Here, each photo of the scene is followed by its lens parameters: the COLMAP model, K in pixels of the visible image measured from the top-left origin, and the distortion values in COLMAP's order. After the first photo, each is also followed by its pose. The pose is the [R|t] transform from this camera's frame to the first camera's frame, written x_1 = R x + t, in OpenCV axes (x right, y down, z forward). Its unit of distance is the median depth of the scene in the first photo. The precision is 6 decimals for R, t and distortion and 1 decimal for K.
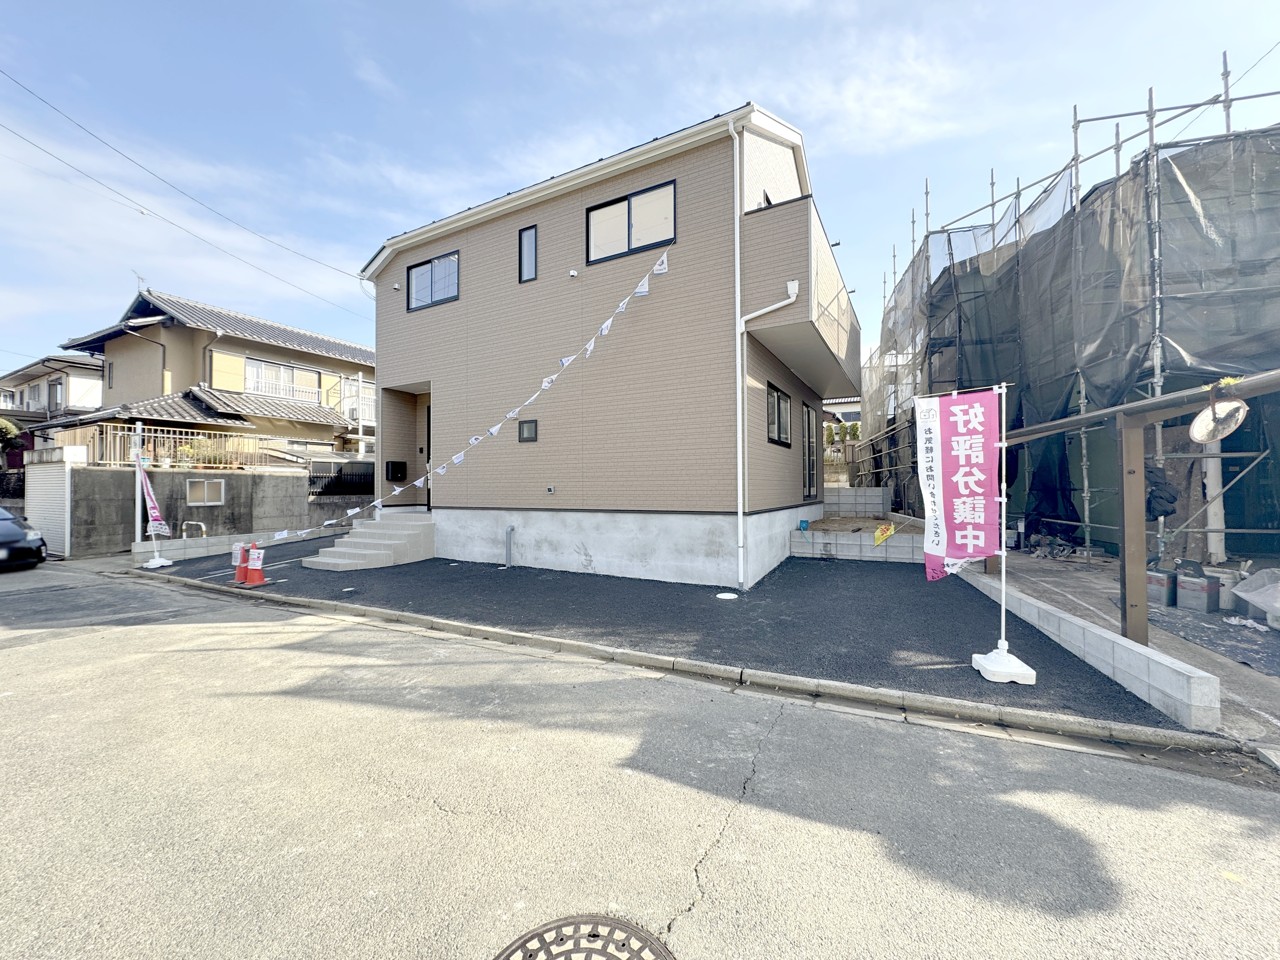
lens RADIAL K [[508.4, 0, 640.0], [0, 508.4, 480.0], [0, 0, 1]] dist [-0.001088, -0.000795]
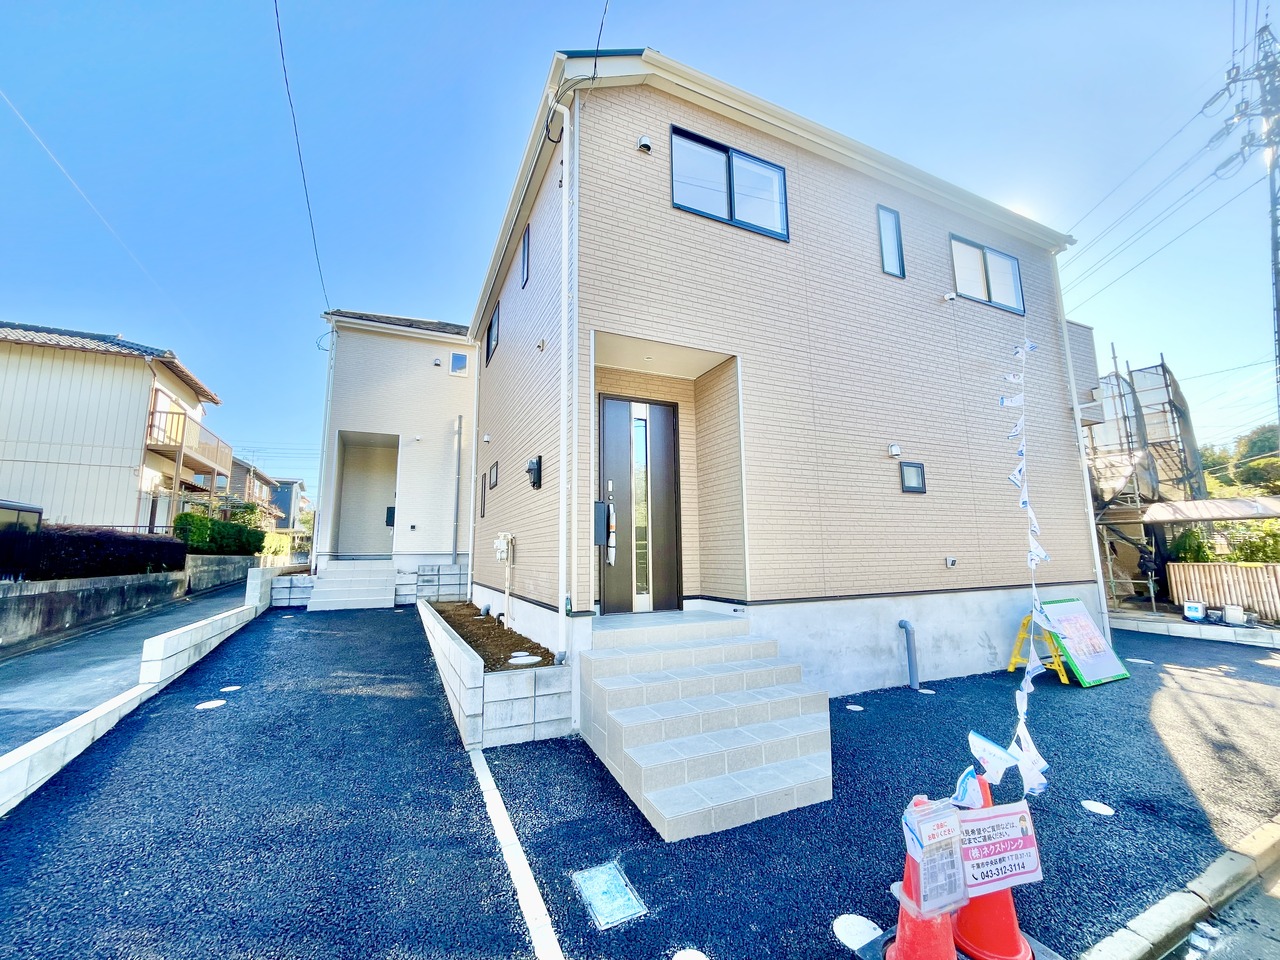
lens RADIAL K [[510.5, 0, 640.0], [0, 510.5, 480.0], [0, 0, 1]] dist [-0.004002, -0.000131]
pose [[0.594018, 0.113981, 0.796336, -0.991285], [-0.005432, 0.990457, -0.137714, 0.004744], [-0.804433, 0.077479, 0.588968, 0.884978]]
